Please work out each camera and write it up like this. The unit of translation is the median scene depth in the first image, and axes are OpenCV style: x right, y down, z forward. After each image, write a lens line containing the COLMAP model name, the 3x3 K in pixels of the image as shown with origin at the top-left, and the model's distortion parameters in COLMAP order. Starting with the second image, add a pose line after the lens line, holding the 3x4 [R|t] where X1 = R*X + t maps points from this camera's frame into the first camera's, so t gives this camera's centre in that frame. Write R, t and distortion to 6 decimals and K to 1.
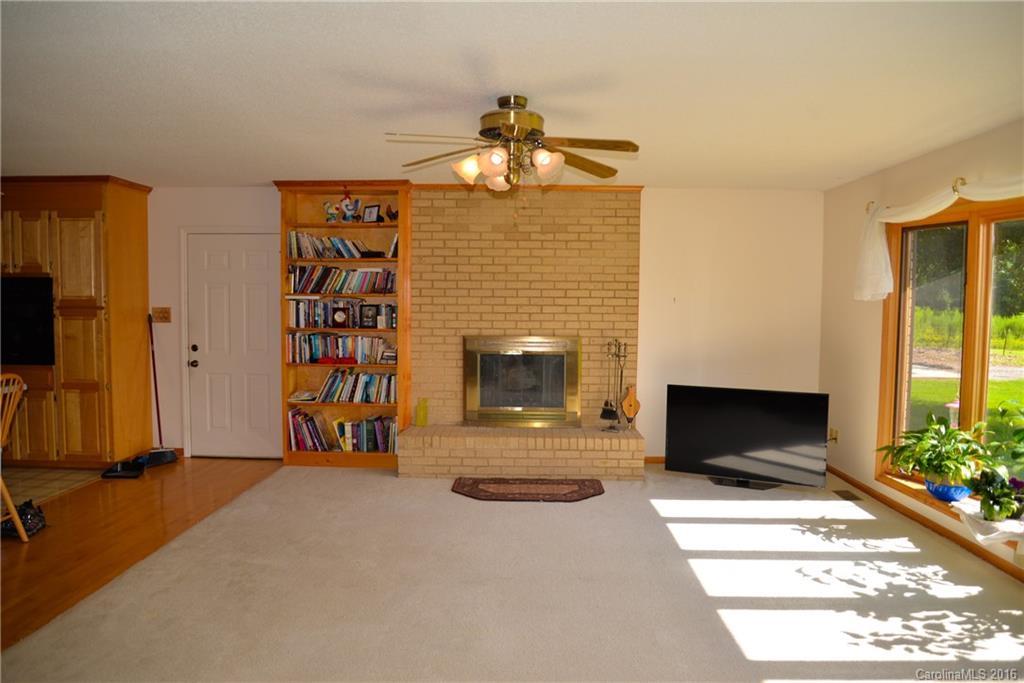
lens RADIAL K [[697.4, 0, 512.1], [0, 697.4, 346.5], [0, 0, 1]] dist [-0.093939, 0.042269]
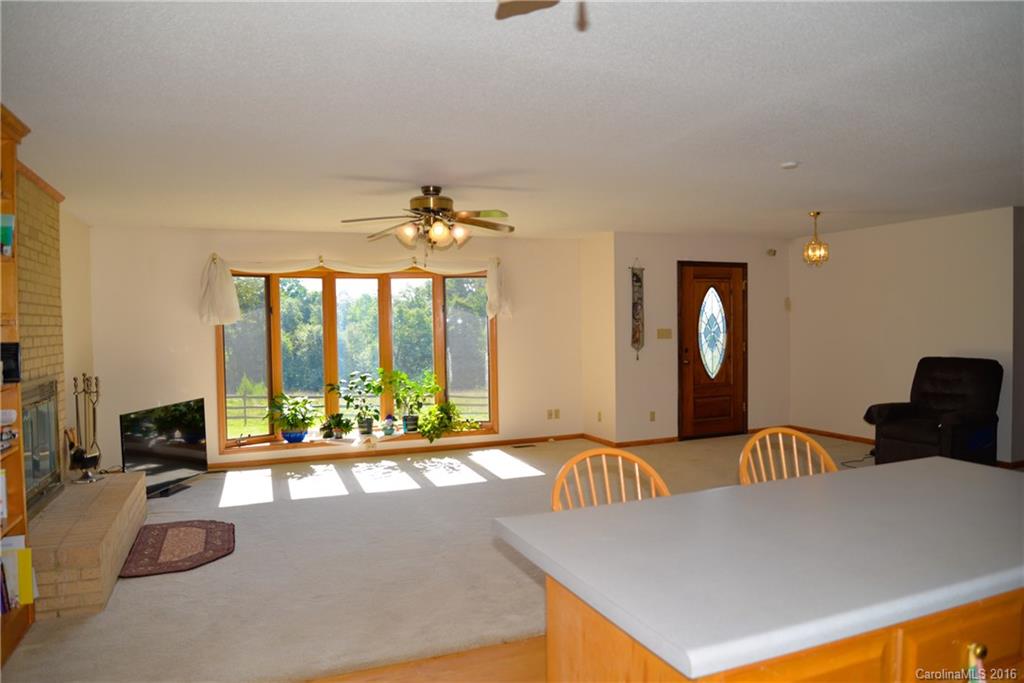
lens RADIAL K [[697.4, 0, 512.1], [0, 697.4, 346.5], [0, 0, 1]] dist [-0.093939, 0.042269]
pose [[-0.397282, -0.033999, 0.917067, -0.825155], [0.069303, 0.995348, 0.066924, -0.063193], [-0.915076, 0.090143, -0.393078, 0.837626]]
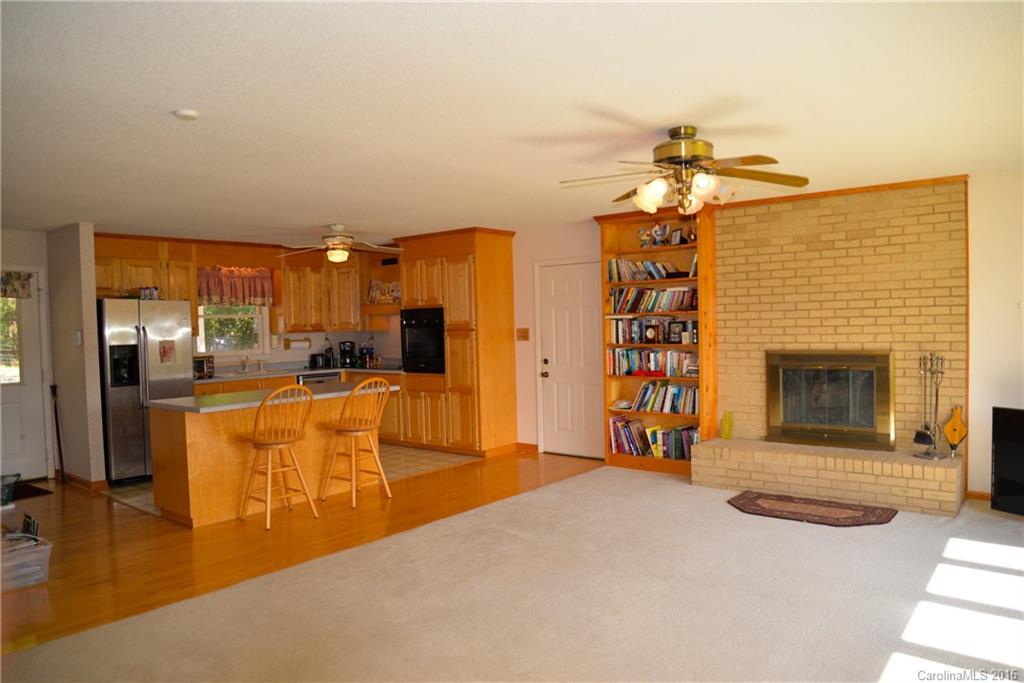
lens RADIAL K [[697.4, 0, 512.1], [0, 697.4, 346.5], [0, 0, 1]] dist [-0.093939, 0.042269]
pose [[0.788146, -0.008397, -0.615431, 0.256902], [-0.006218, 0.999747, -0.021604, 0.002915], [0.615456, 0.020854, 0.787895, 0.000108]]
